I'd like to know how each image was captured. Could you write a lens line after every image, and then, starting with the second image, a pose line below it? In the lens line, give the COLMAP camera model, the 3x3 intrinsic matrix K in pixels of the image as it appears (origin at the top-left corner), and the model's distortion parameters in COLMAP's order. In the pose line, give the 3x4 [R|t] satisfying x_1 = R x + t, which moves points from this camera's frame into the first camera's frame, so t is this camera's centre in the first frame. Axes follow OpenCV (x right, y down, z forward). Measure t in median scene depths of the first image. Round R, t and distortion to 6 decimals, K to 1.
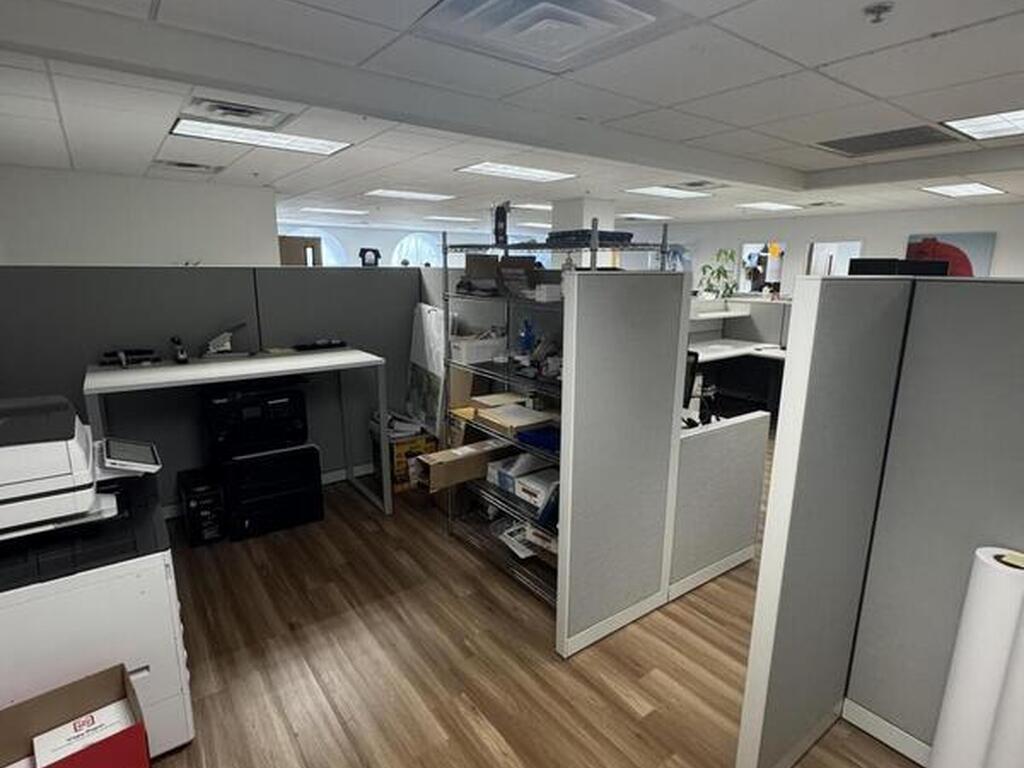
lens RADIAL K [[545.5, 0, 517.4], [0, 545.5, 386.4], [0, 0, 1]] dist [0.006462, 0.000449]
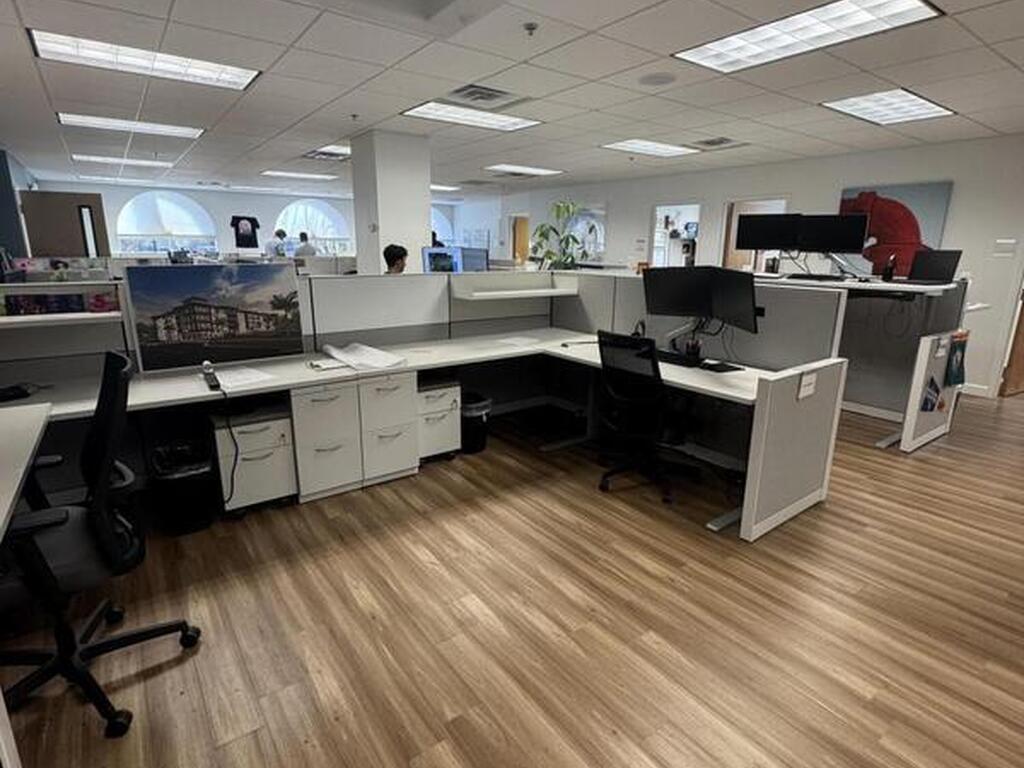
lens RADIAL K [[545.5, 0, 507.0], [0, 545.5, 381.5], [0, 0, 1]] dist [0.006462, 0.000449]
pose [[0.999874, 0.004774, -0.015148, 0.269828], [-0.004380, 0.999654, 0.025937, -0.028344], [0.015267, -0.025867, 0.999549, 0.235593]]
